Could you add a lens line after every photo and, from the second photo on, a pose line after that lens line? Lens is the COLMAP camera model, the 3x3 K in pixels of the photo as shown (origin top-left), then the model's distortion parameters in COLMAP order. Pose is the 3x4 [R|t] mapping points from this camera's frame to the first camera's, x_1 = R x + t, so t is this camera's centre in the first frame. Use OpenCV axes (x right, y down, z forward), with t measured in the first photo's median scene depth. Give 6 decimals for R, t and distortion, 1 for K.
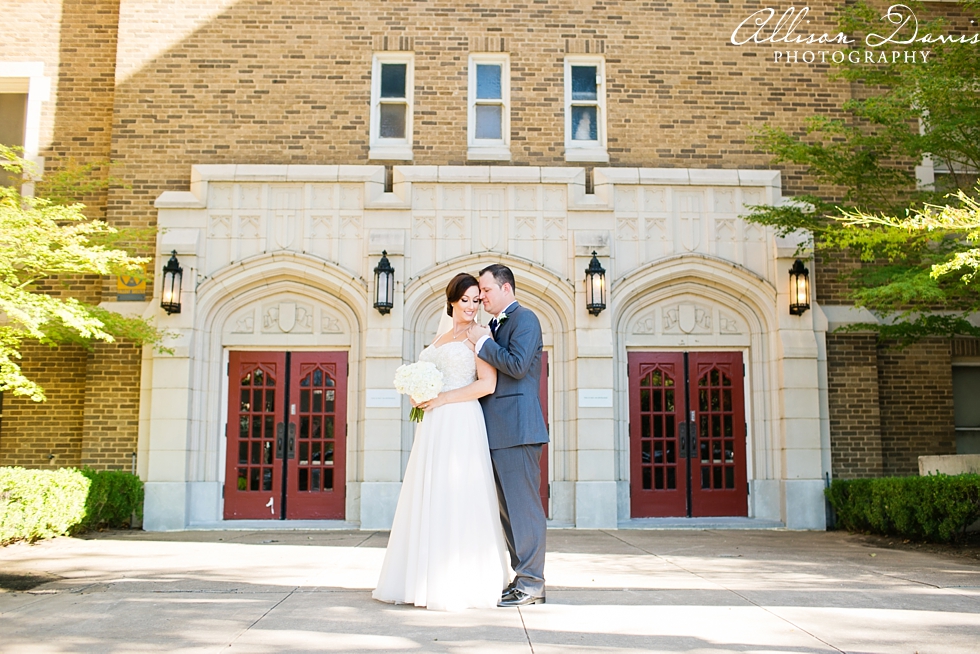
lens RADIAL K [[957.5, 0, 471.5], [0, 957.5, 328.2], [0, 0, 1]] dist [-0.063349, 0.023427]
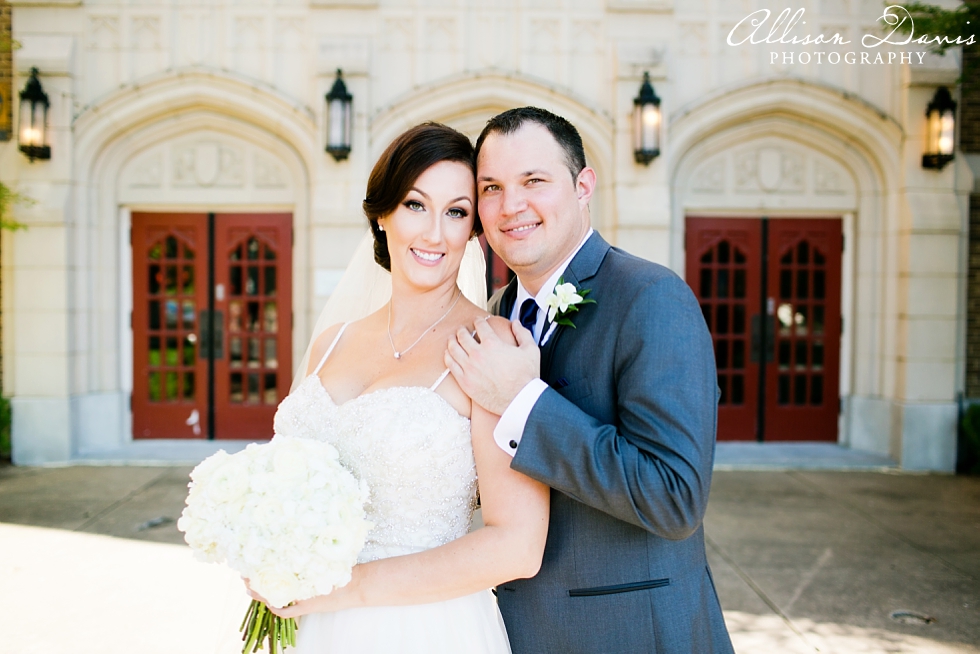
lens RADIAL K [[957.5, 0, 471.5], [0, 957.5, 328.2], [0, 0, 1]] dist [-0.063349, 0.023427]
pose [[0.999967, 0.005008, 0.006371, 0.000356], [-0.006063, 0.983979, 0.178183, -0.019445], [-0.005377, -0.178216, 0.983977, 0.292907]]
